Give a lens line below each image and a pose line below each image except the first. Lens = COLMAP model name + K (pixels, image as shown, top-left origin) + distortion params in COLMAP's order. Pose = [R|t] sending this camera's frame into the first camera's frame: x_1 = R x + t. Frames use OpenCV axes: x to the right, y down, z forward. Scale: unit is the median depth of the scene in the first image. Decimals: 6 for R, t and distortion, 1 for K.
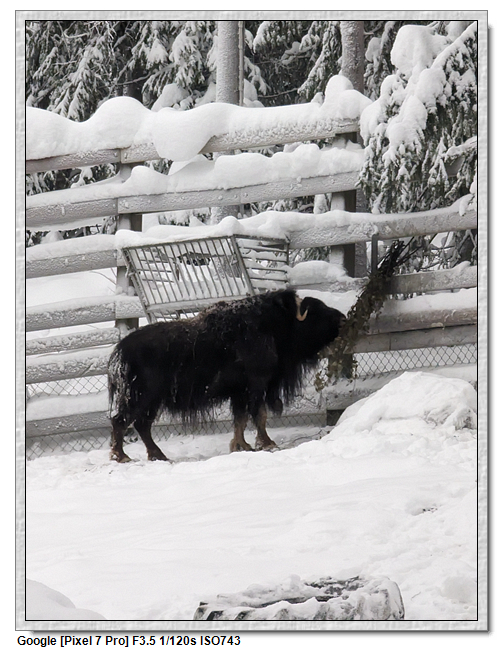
lens RADIAL K [[4795.4, 0, 251.0], [0, 4795.4, 325.3], [0, 0, 1]] dist [-0.252815, 0.000000]
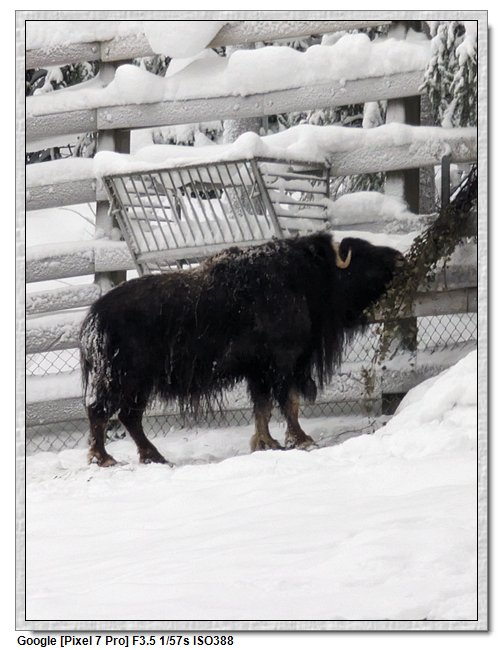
lens RADIAL K [[4795.4, 0, 251.0], [0, 4795.4, 324.7], [0, 0, 1]] dist [-0.252815, 0.000000]
pose [[0.999655, -0.005903, 0.025583, -0.023188], [0.005831, 0.999979, 0.002890, 0.004791], [-0.025600, -0.002740, 0.999669, 0.261337]]
